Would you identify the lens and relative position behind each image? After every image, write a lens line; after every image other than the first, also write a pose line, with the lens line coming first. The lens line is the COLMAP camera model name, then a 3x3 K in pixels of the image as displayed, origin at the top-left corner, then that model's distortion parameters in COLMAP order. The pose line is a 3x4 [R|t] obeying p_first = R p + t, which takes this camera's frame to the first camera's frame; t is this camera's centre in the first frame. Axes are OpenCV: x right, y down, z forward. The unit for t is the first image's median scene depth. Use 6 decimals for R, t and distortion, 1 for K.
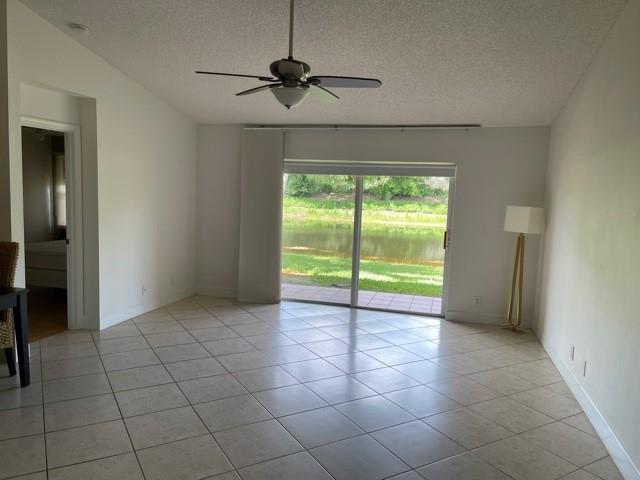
lens RADIAL K [[483.1, 0, 320.0], [0, 483.1, 240.0], [0, 0, 1]] dist [0.059644, -0.008041]
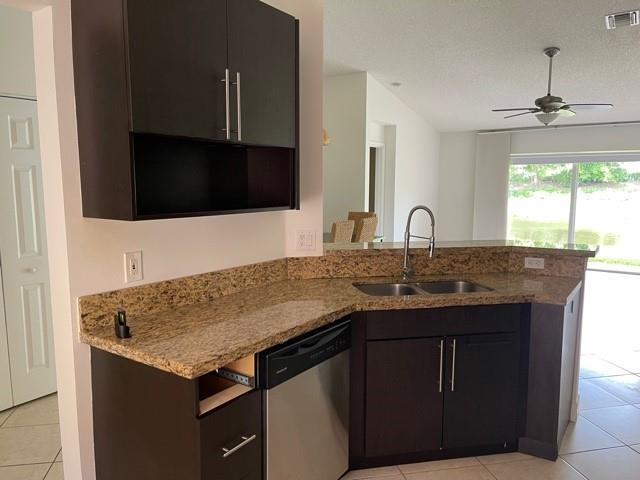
lens RADIAL K [[483.1, 0, 320.0], [0, 483.1, 240.0], [0, 0, 1]] dist [0.059644, -0.008041]
pose [[0.947697, 0.002099, -0.319165, -0.031465], [0.001856, 0.999925, 0.012087, 0.011354], [0.319167, -0.012047, 0.947622, -0.098882]]
